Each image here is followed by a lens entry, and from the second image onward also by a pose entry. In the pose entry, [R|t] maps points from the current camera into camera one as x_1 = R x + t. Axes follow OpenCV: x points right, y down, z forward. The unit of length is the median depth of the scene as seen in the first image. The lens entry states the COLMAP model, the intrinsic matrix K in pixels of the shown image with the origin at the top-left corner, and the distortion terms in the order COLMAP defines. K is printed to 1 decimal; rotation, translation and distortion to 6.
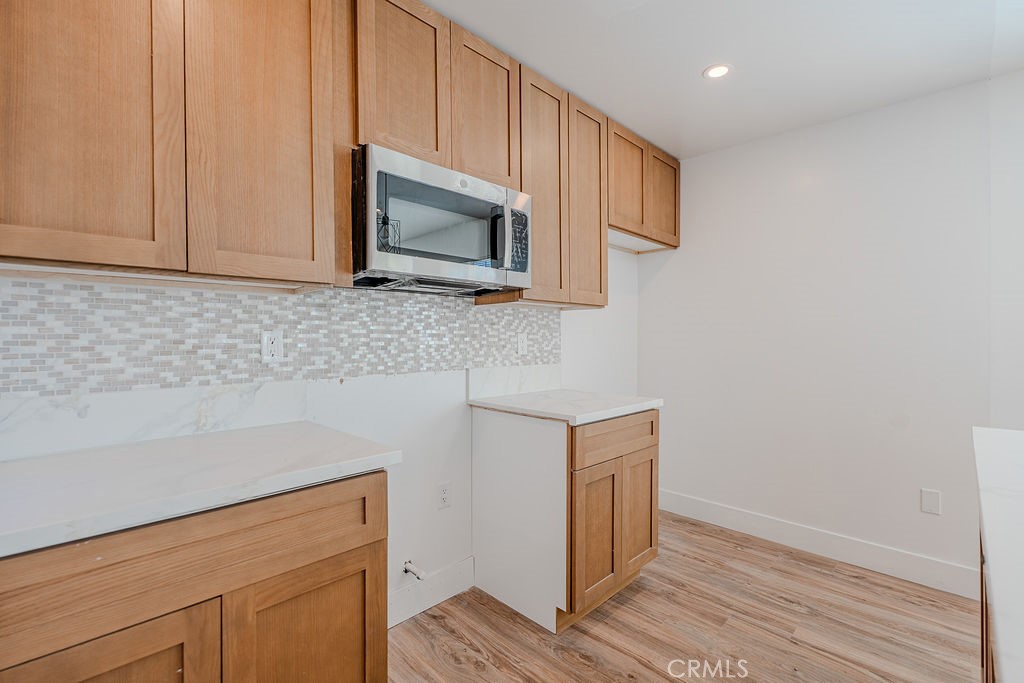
lens RADIAL K [[448.8, 0, 512.0], [0, 448.8, 341.5], [0, 0, 1]] dist [-0.000955, 0.000043]
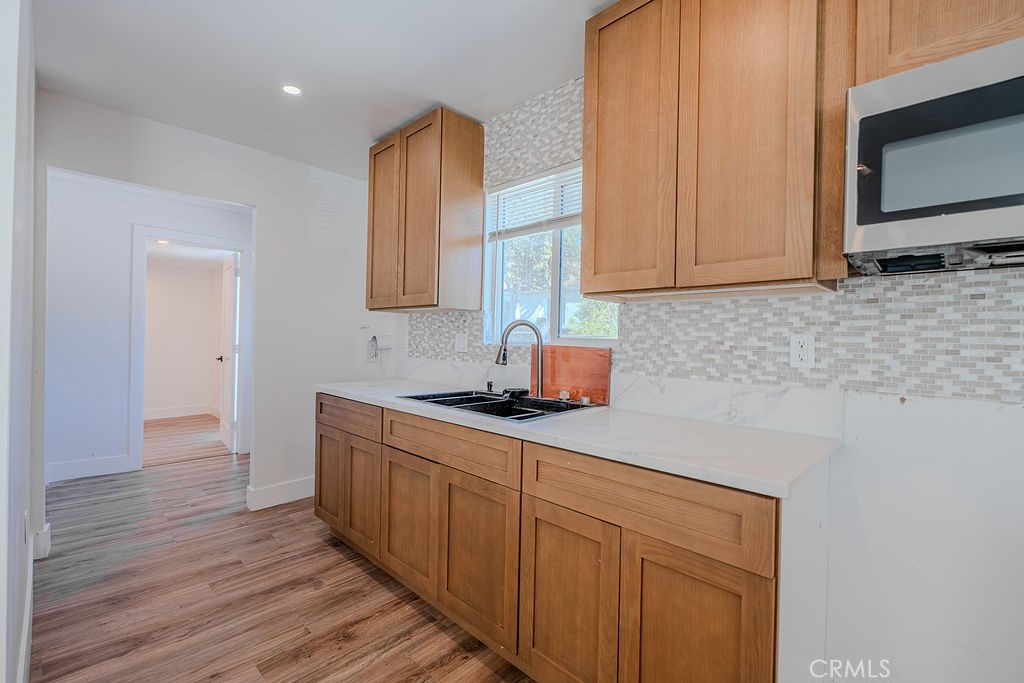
lens RADIAL K [[471.5, 0, 496.0], [0, 471.5, 341.9], [0, 0, 1]] dist [-0.000833, 0.000369]
pose [[-0.025217, 0.011723, -0.999613, 0.468188], [-0.023739, 0.999642, 0.012322, -0.002974], [0.999400, 0.024041, -0.024929, 0.383478]]
